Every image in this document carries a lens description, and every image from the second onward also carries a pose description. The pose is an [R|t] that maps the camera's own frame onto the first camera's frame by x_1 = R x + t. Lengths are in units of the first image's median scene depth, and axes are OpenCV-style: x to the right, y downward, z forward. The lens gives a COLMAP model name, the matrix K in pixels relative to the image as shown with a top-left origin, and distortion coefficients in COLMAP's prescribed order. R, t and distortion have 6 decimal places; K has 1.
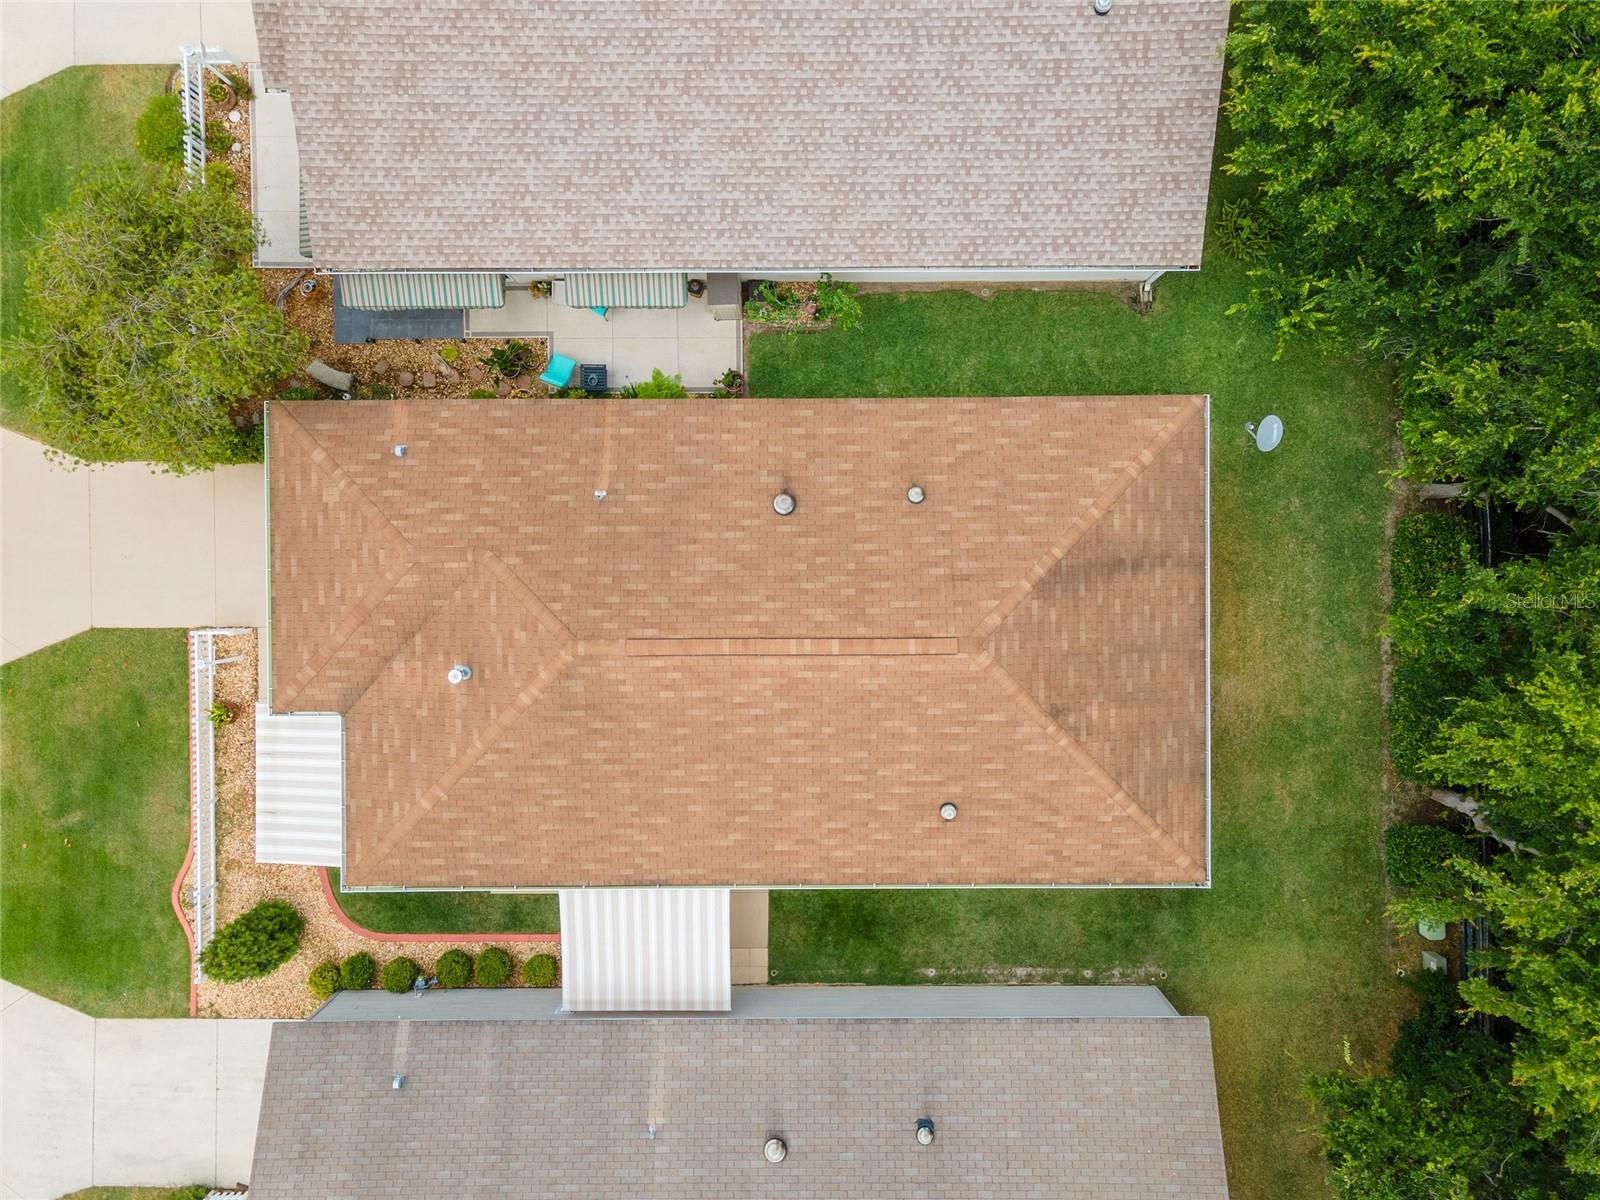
lens RADIAL K [[1184.2, 0, 806.1], [0, 1184.2, 602.3], [0, 0, 1]] dist [0.006750, 0.066618]
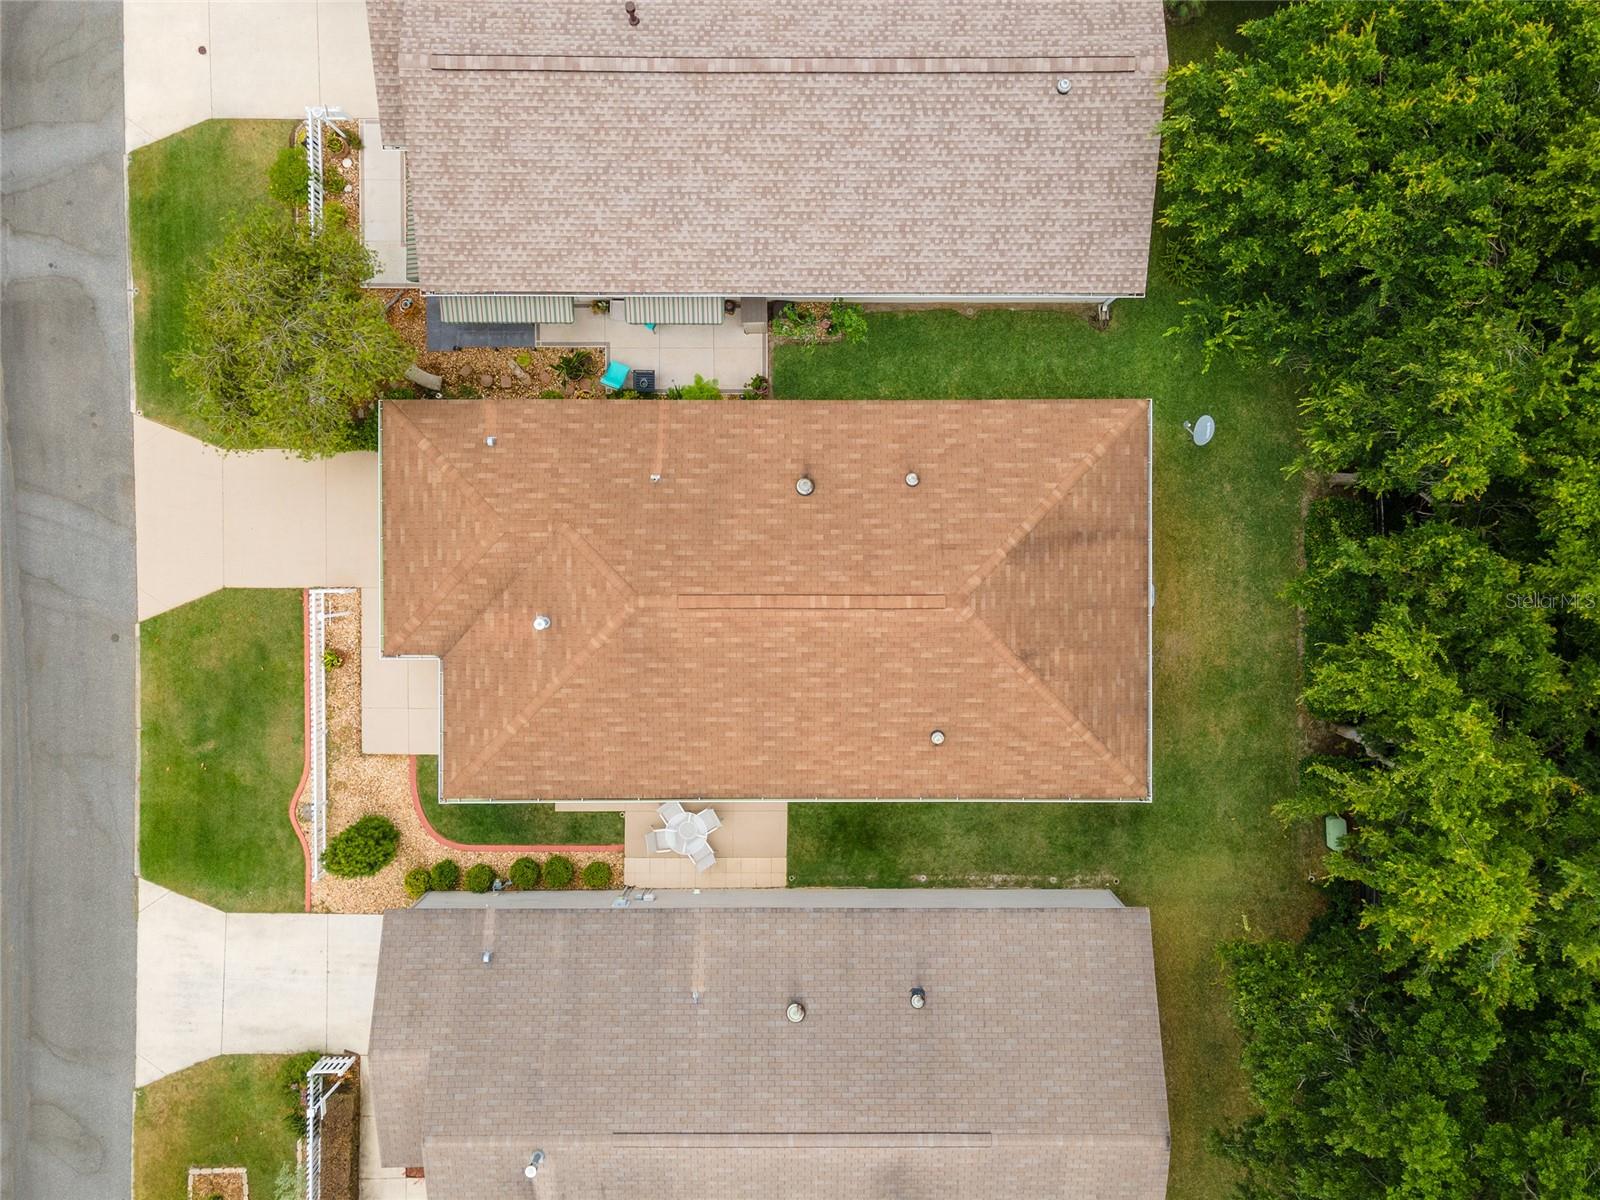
lens RADIAL K [[1178.9, 0, 804.8], [0, 1178.9, 585.3], [0, 0, 1]] dist [0.015523, 0.045626]
pose [[0.999958, 0.004285, 0.008156, -0.028059], [-0.004260, 0.999986, -0.003052, 0.023022], [-0.008169, 0.003017, 0.999962, -0.219644]]
